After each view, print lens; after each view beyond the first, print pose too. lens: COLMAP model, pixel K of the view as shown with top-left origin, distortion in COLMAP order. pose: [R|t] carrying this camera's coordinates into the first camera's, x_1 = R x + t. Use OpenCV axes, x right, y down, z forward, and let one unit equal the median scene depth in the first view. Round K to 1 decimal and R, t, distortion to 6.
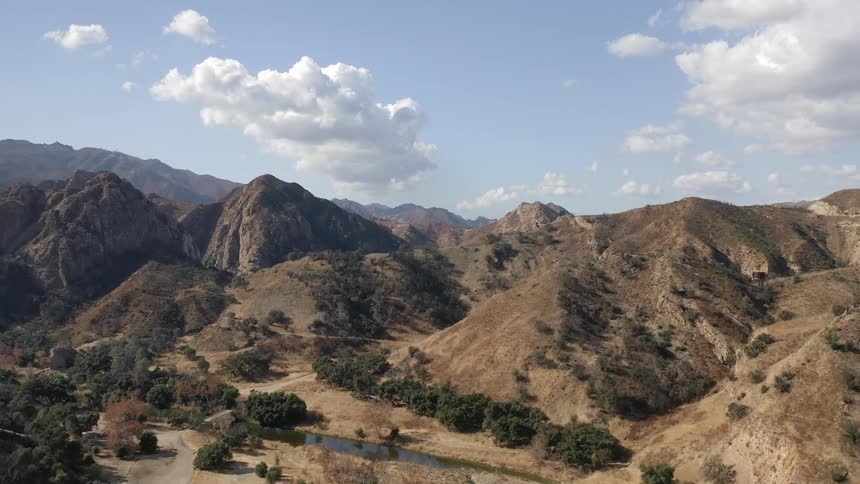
lens RADIAL K [[685.7, 0, 428.8], [0, 685.7, 246.5], [0, 0, 1]] dist [-0.009913, 0.007442]
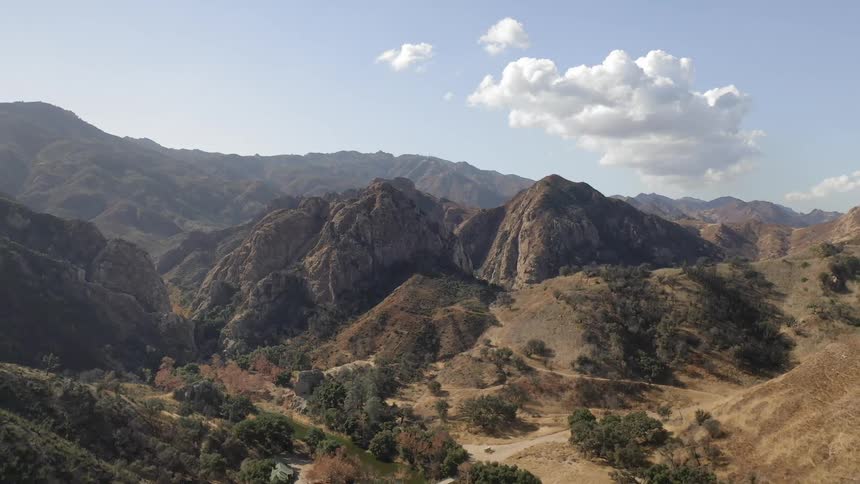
lens RADIAL K [[685.7, 0, 432.1], [0, 685.7, 243.9], [0, 0, 1]] dist [-0.009913, 0.007442]
pose [[0.906051, 0.000359, -0.423168, 0.017648], [0.000532, 0.999998, 0.001988, -0.023583], [0.423167, -0.002027, 0.906049, 0.153333]]
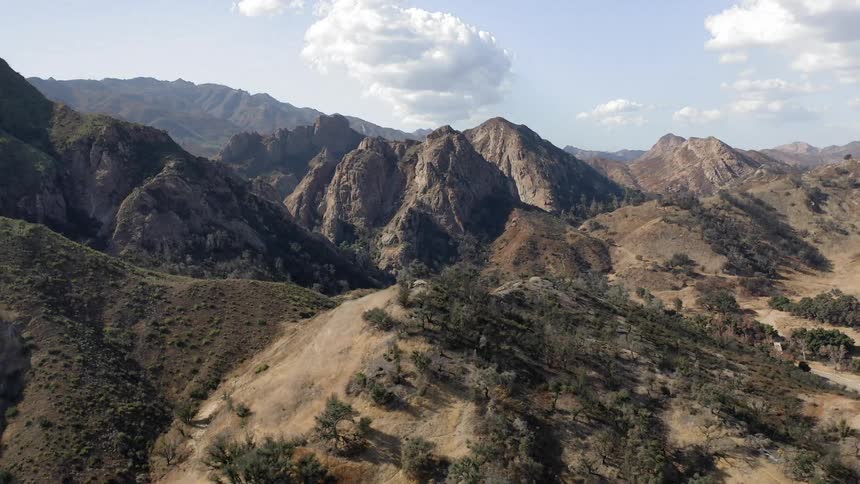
lens RADIAL K [[685.7, 0, 431.6], [0, 685.7, 242.2], [0, 0, 1]] dist [-0.009913, 0.007442]
pose [[0.997261, -0.000047, -0.073963, -0.476685], [0.007368, 0.995088, 0.098717, -0.034657], [0.073596, -0.098992, 0.992363, -0.127323]]
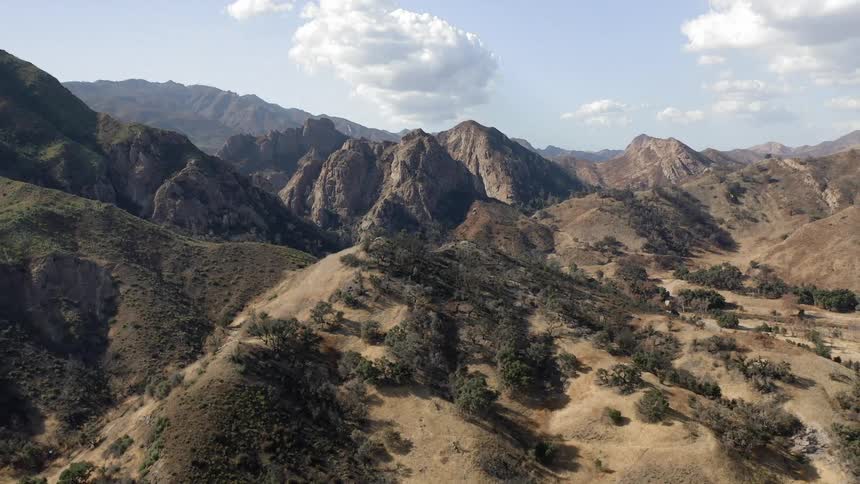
lens RADIAL K [[685.7, 0, 431.7], [0, 685.7, 242.2], [0, 0, 1]] dist [-0.009913, 0.007442]
pose [[0.998456, -0.002281, -0.055500, -0.434656], [0.007785, 0.995041, 0.099163, -0.028400], [0.054999, -0.099442, 0.993522, -0.321118]]
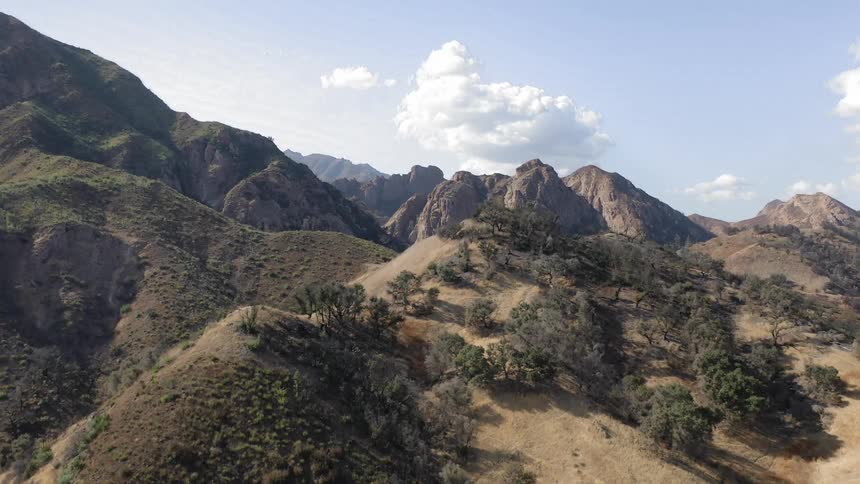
lens RADIAL K [[685.7, 0, 432.9], [0, 685.7, 243.3], [0, 0, 1]] dist [-0.009913, 0.007442]
pose [[0.977785, 0.001449, -0.209607, -0.461343], [-0.003779, 0.999935, -0.010717, 0.050499], [0.209578, 0.011271, 0.977727, -0.153129]]
